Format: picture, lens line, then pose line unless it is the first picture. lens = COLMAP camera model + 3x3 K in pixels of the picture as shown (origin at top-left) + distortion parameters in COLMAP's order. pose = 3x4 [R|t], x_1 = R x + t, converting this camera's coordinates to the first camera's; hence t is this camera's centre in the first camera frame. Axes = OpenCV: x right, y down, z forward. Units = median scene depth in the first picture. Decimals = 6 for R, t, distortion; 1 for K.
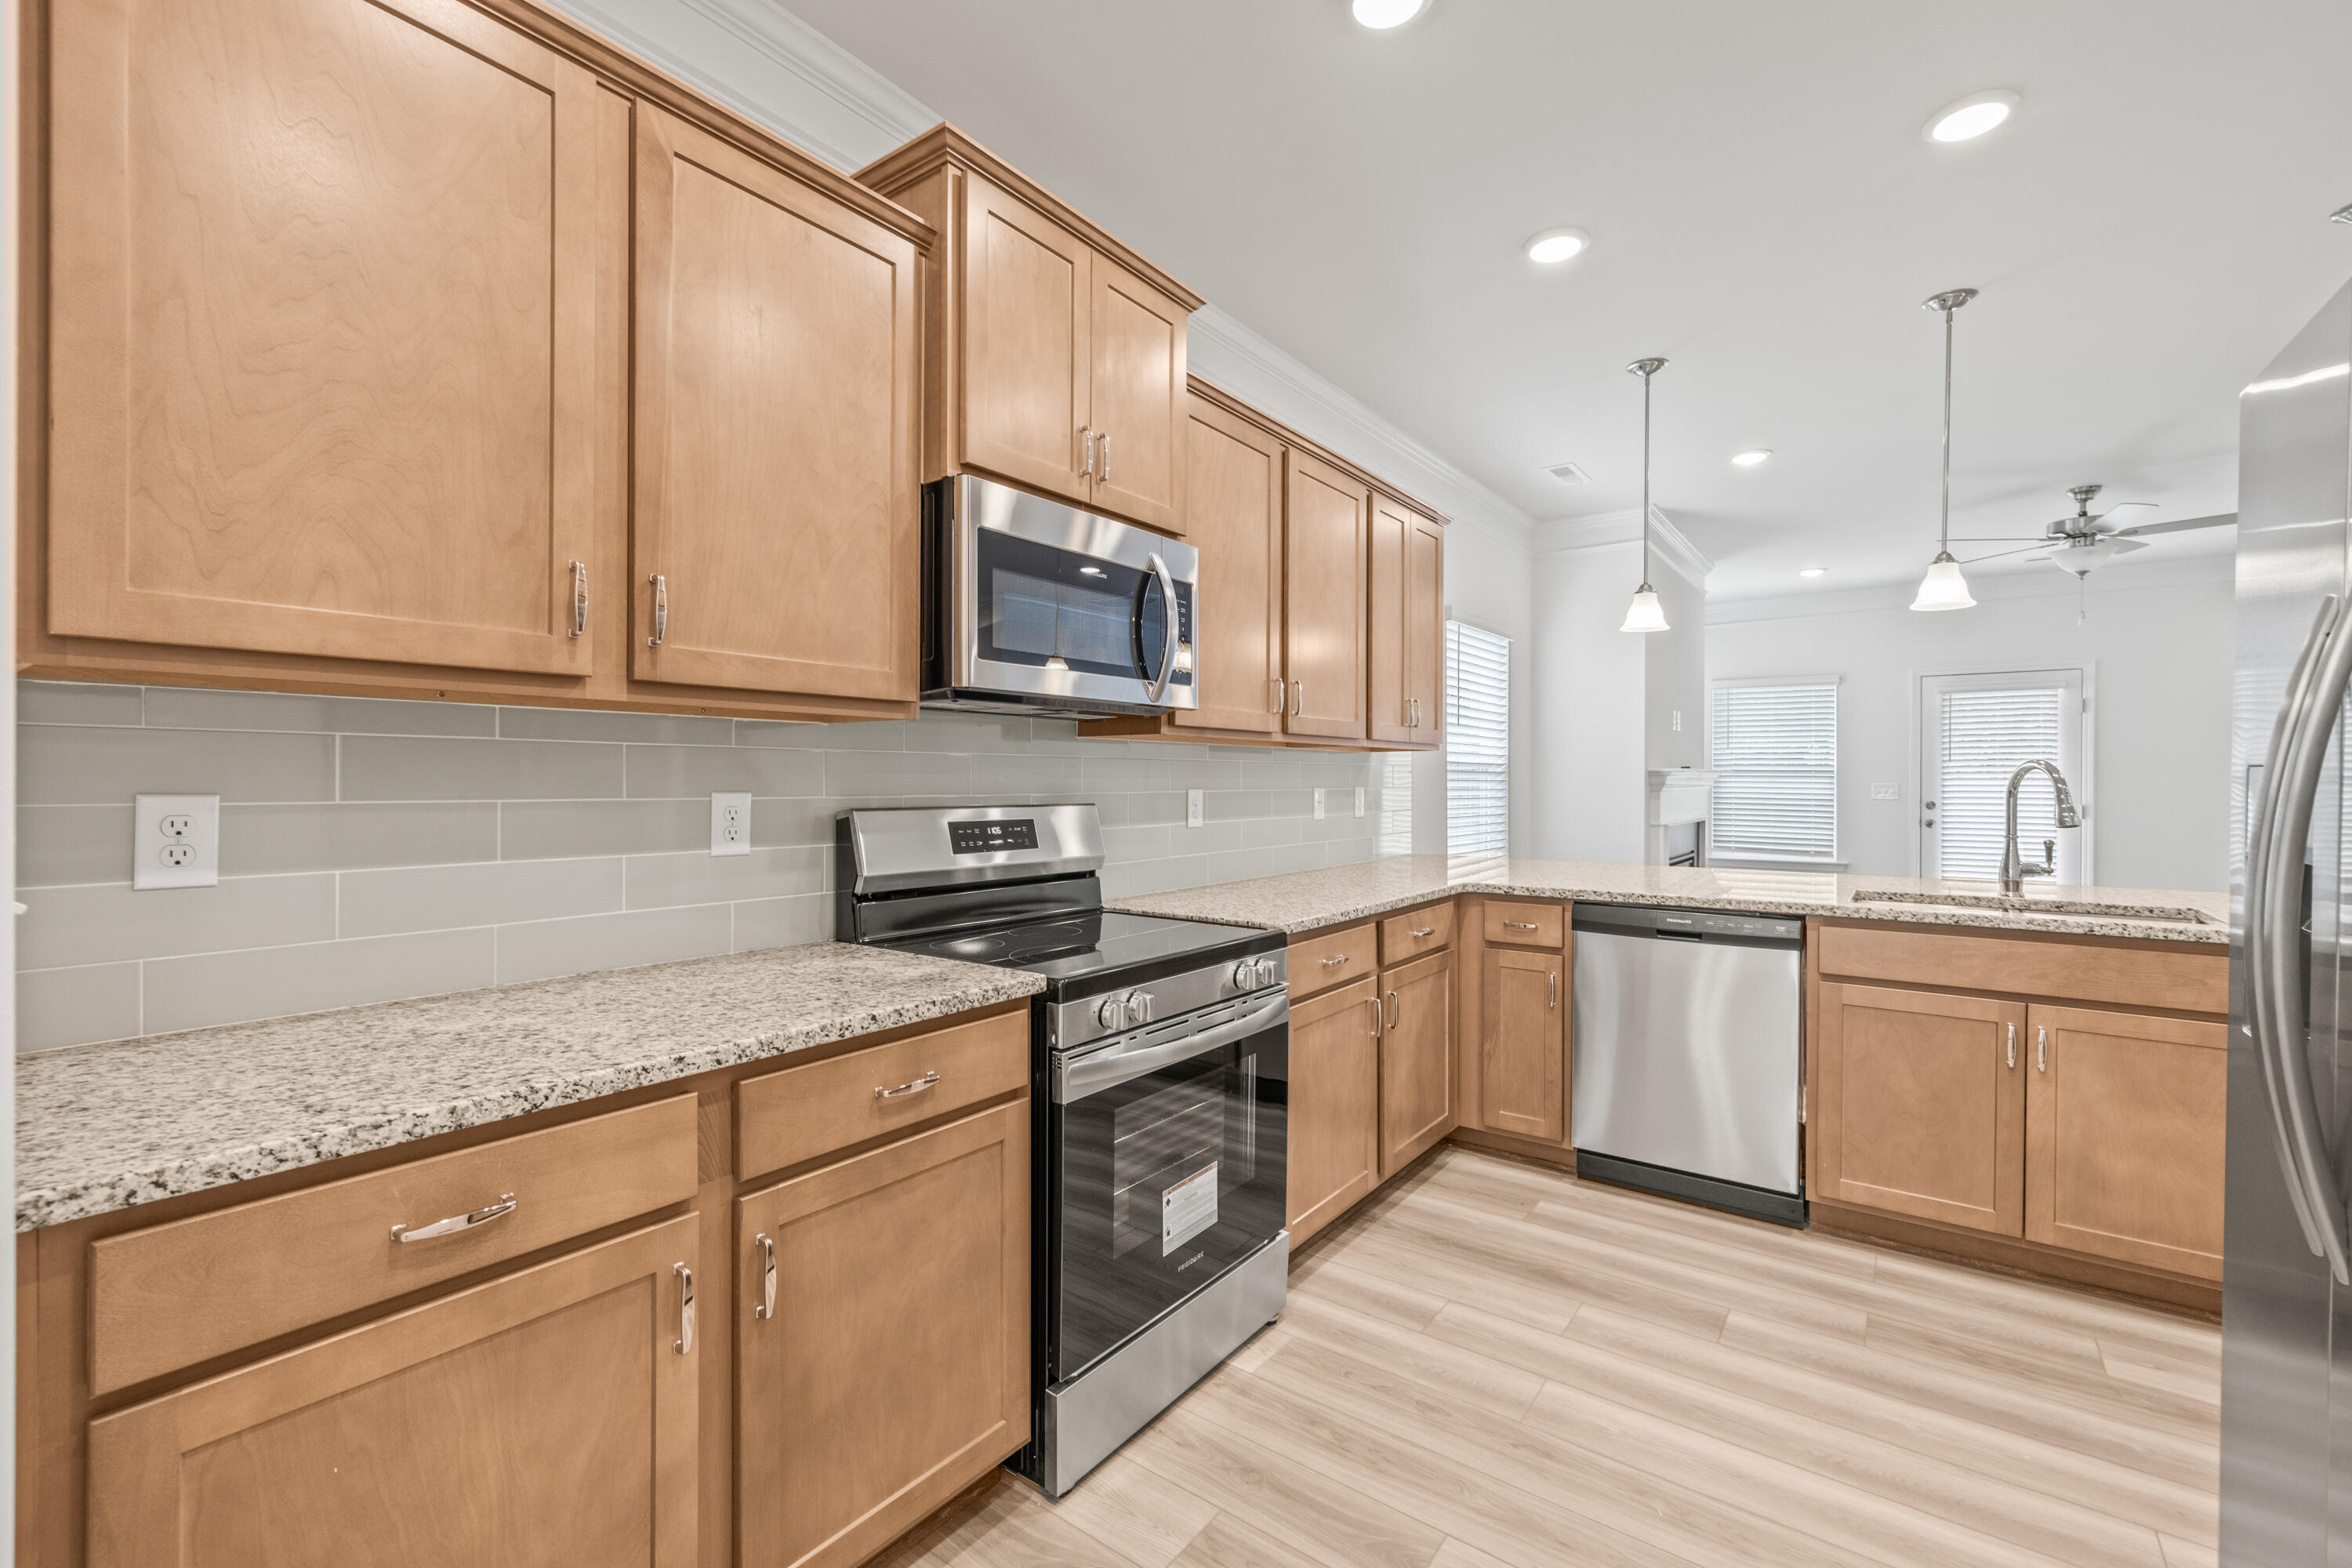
lens RADIAL K [[998.9, 0, 1175.0], [0, 998.9, 782.8], [0, 0, 1]] dist [0.002779, -0.000368]
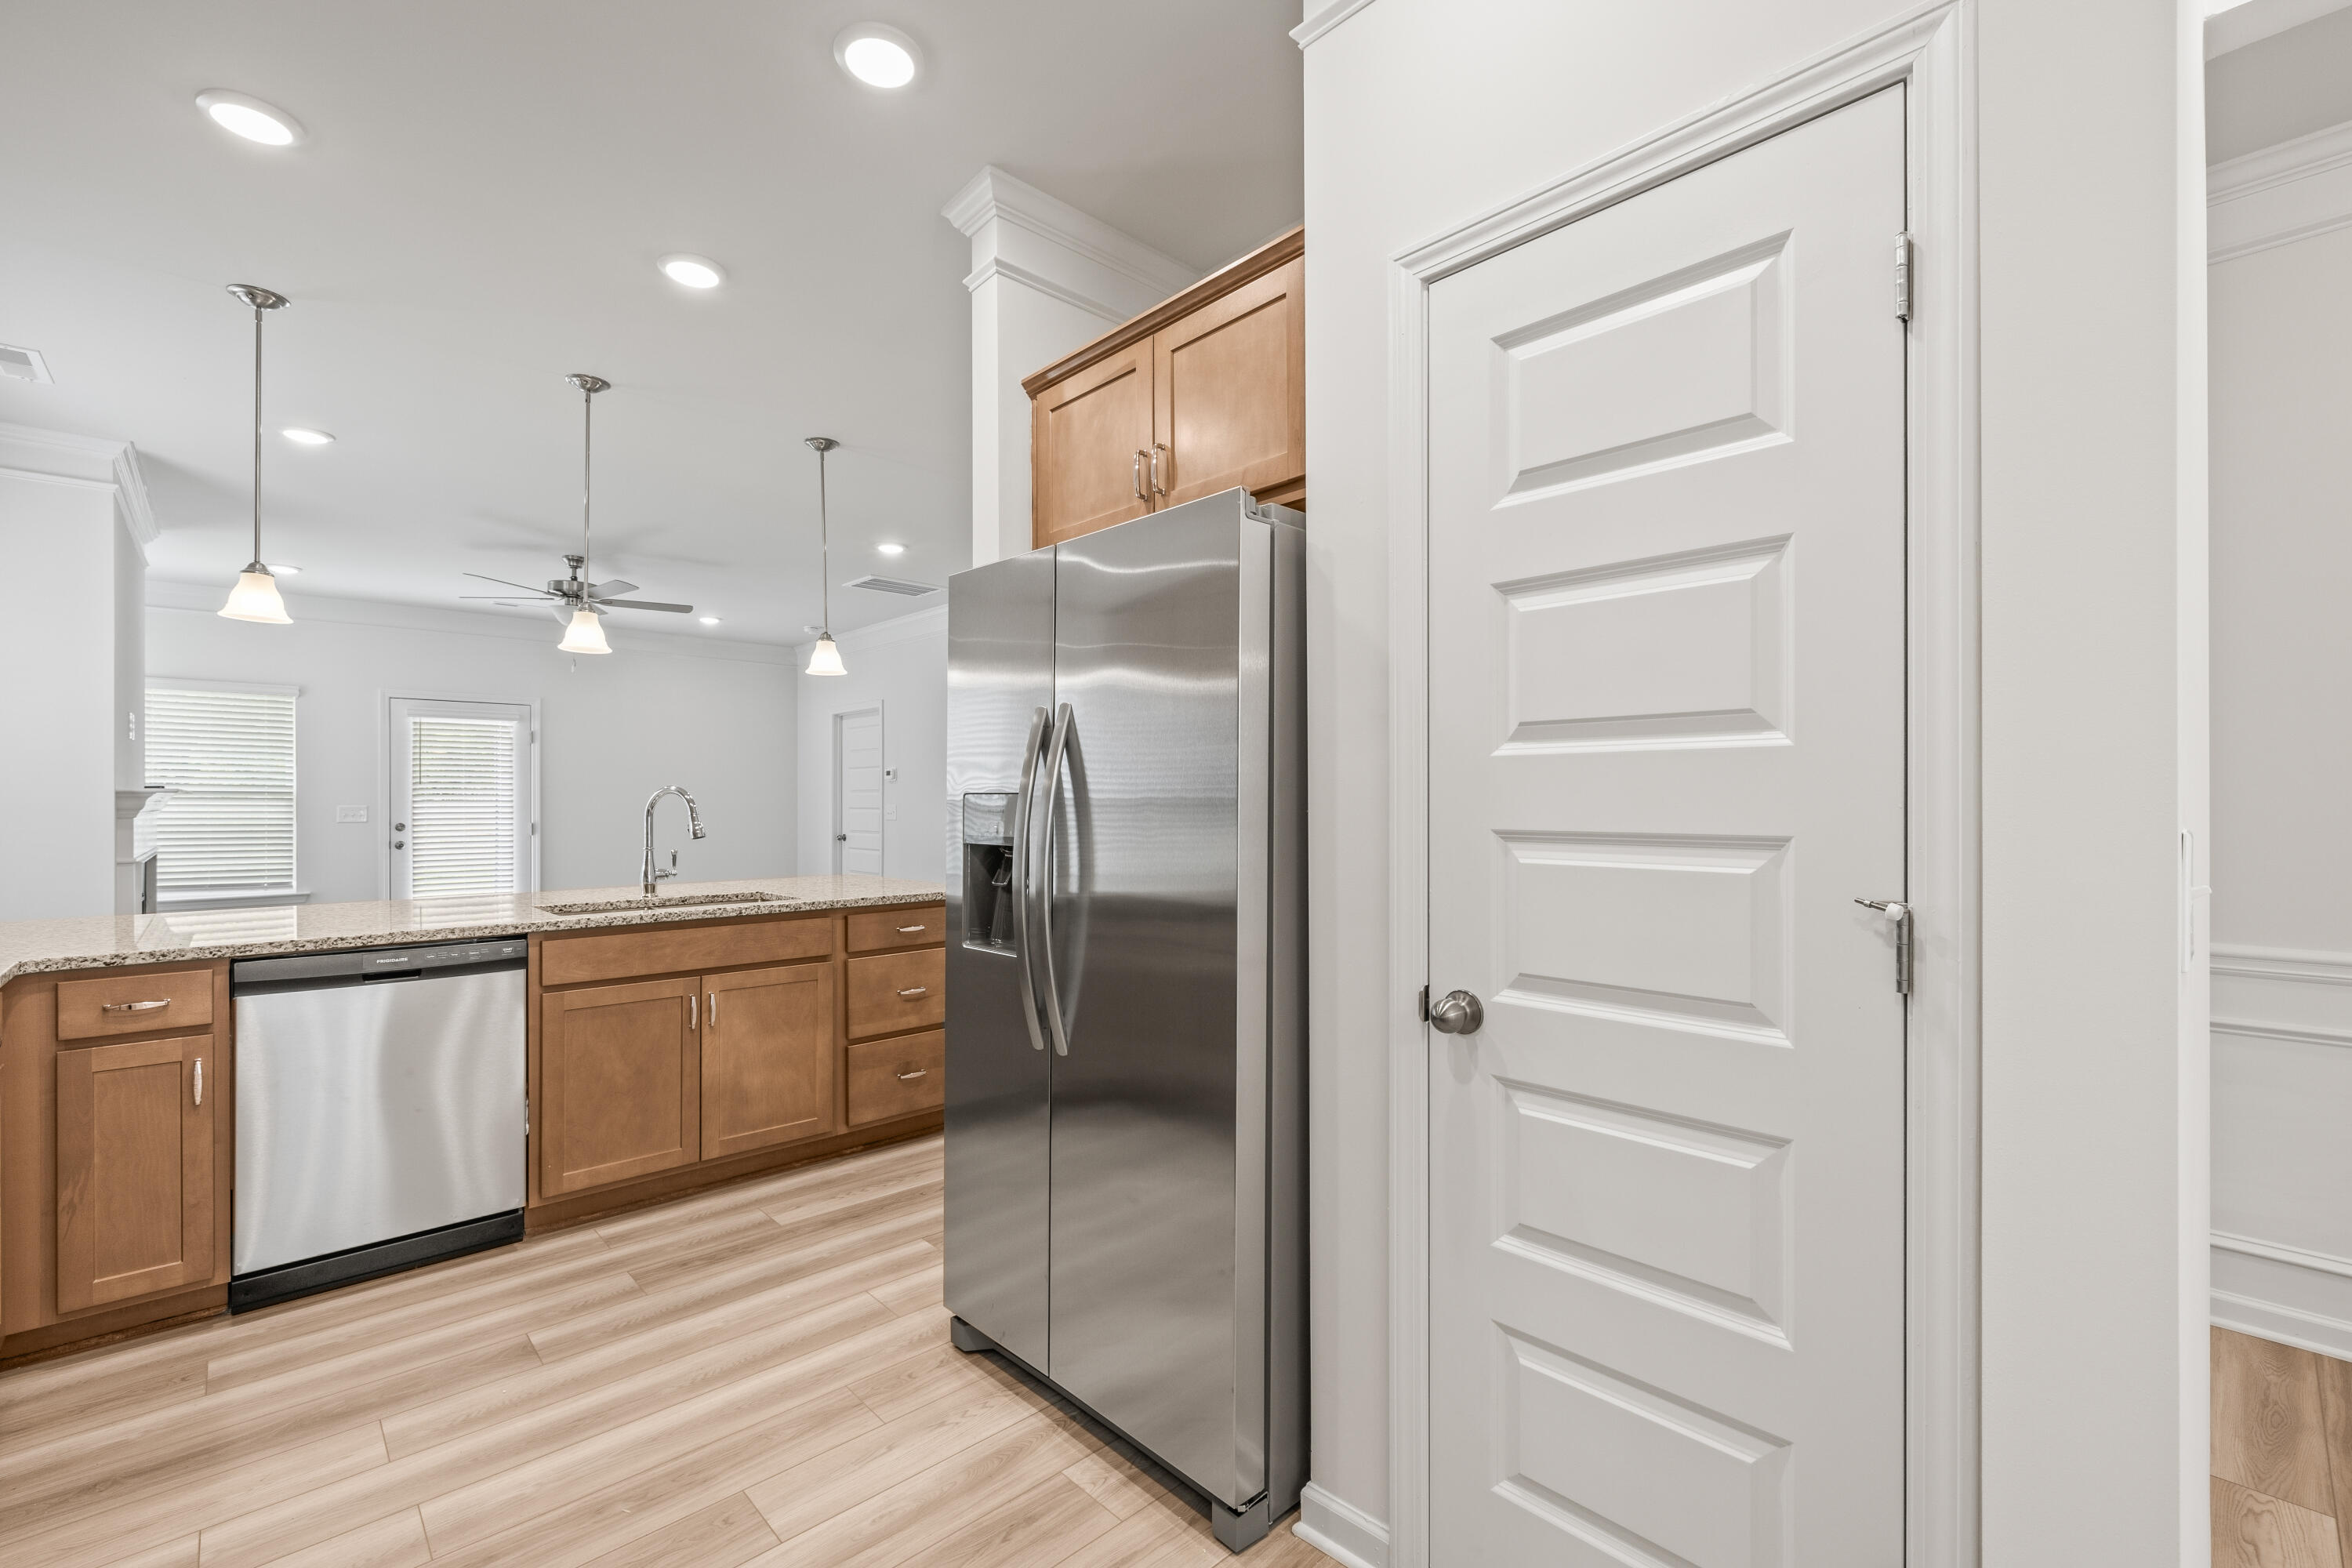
lens RADIAL K [[998.9, 0, 1175.8], [0, 998.9, 800.7], [0, 0, 1]] dist [0.002779, -0.000368]
pose [[0.174148, -0.002920, 0.984715, -0.282206], [0.005893, 0.999981, 0.001923, -0.002715], [-0.984702, 0.005469, 0.174161, 0.167483]]
